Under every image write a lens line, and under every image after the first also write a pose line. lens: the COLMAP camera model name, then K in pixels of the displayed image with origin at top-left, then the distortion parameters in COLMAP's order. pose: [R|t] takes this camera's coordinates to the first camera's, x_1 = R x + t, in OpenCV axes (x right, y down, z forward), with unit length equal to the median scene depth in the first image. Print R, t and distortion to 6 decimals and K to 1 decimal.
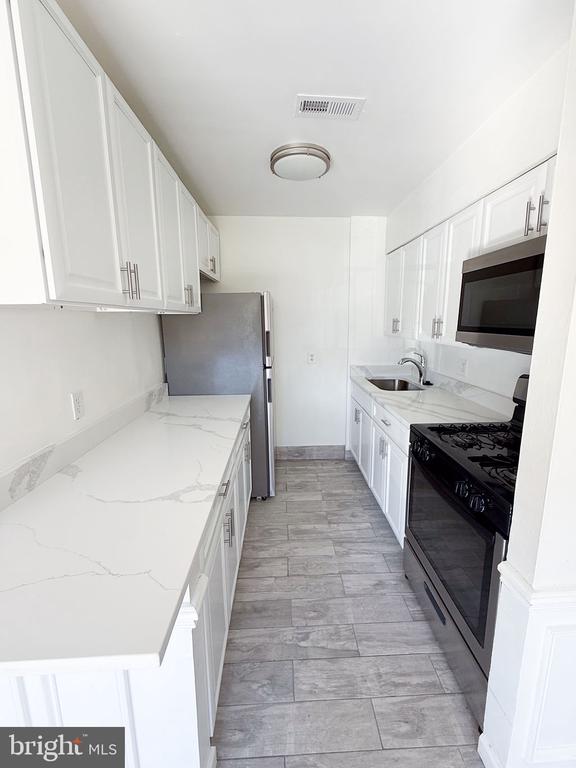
lens RADIAL K [[311.2, 0, 277.1], [0, 311.2, 377.5], [0, 0, 1]] dist [0.003455, -0.000292]
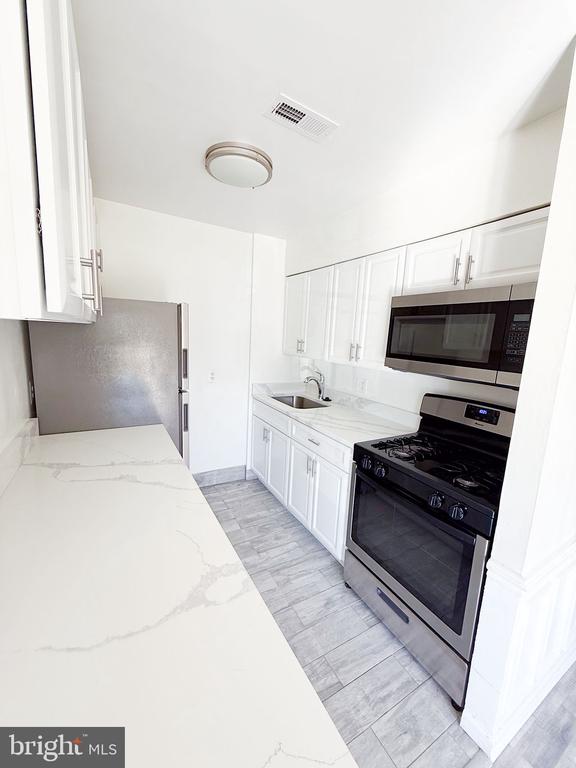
lens RADIAL K [[311.2, 0, 275.0], [0, 311.2, 385.6], [0, 0, 1]] dist [0.003455, -0.000292]
pose [[0.881701, -0.028394, 0.470953, -0.269967], [0.031903, 0.999491, 0.000533, -0.050344], [-0.470728, 0.014555, 0.882158, 0.160494]]
